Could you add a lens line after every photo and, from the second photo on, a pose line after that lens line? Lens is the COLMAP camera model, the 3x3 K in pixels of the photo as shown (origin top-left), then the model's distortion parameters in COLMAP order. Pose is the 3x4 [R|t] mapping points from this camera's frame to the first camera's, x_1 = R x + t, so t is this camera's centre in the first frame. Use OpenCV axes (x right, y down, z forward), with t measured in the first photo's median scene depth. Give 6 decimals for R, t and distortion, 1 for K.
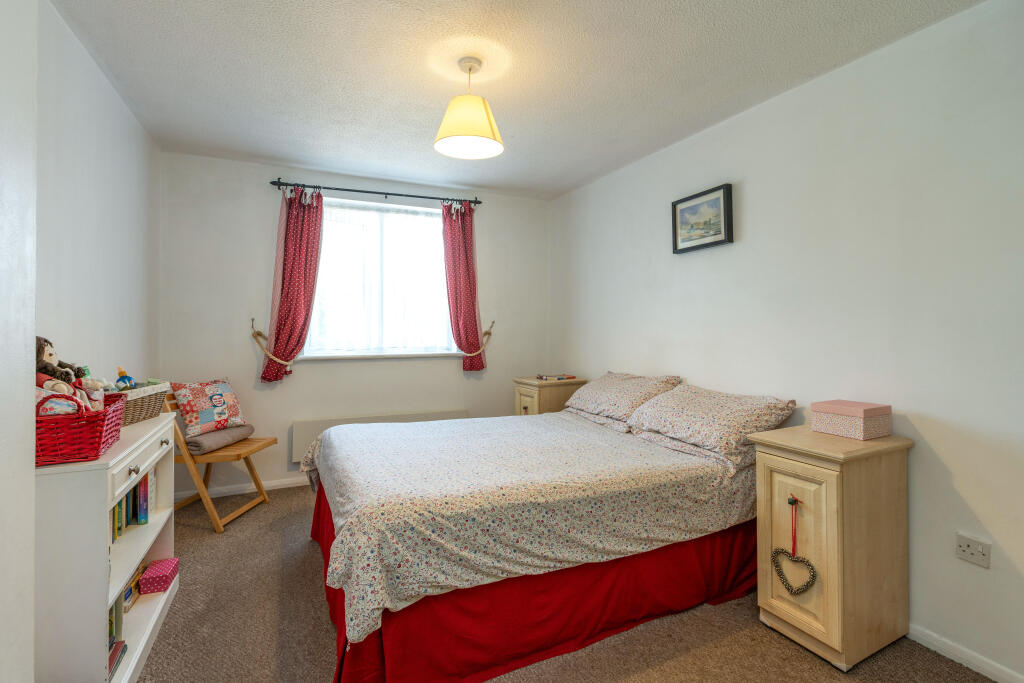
lens RADIAL K [[455.9, 0, 511.4], [0, 455.9, 332.0], [0, 0, 1]] dist [0.000326, 0.000158]
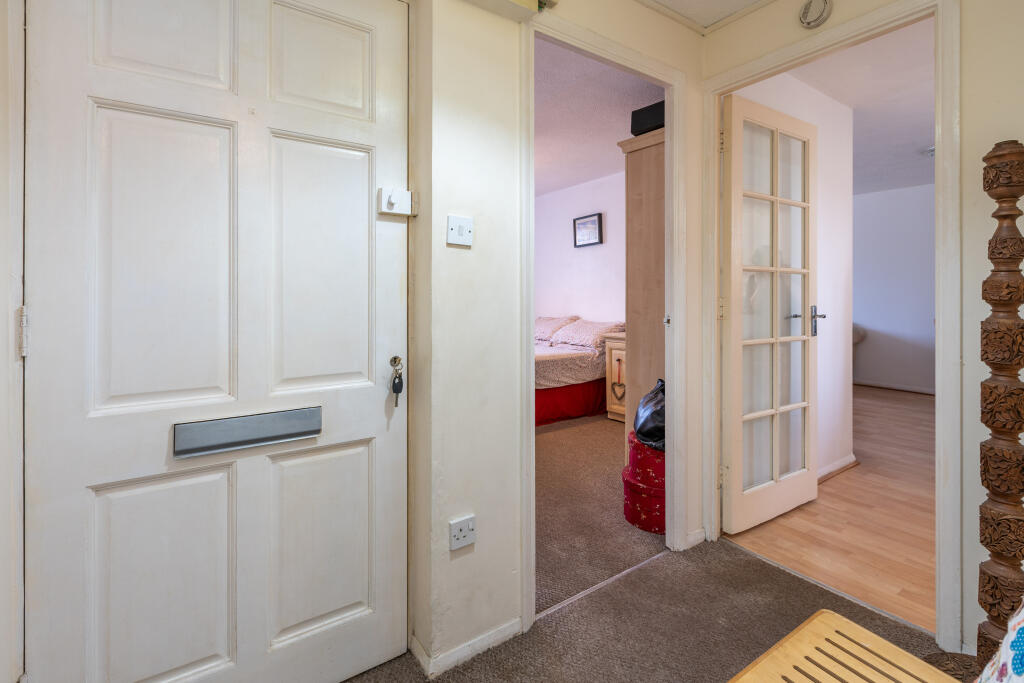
lens RADIAL K [[467.8, 0, 509.6], [0, 467.8, 312.6], [0, 0, 1]] dist [-0.000579, 0.000423]
pose [[0.988140, -0.015977, 0.152724, -0.241805], [0.012866, 0.999690, 0.021334, 0.054797], [-0.153017, -0.019116, 0.988039, -1.043875]]
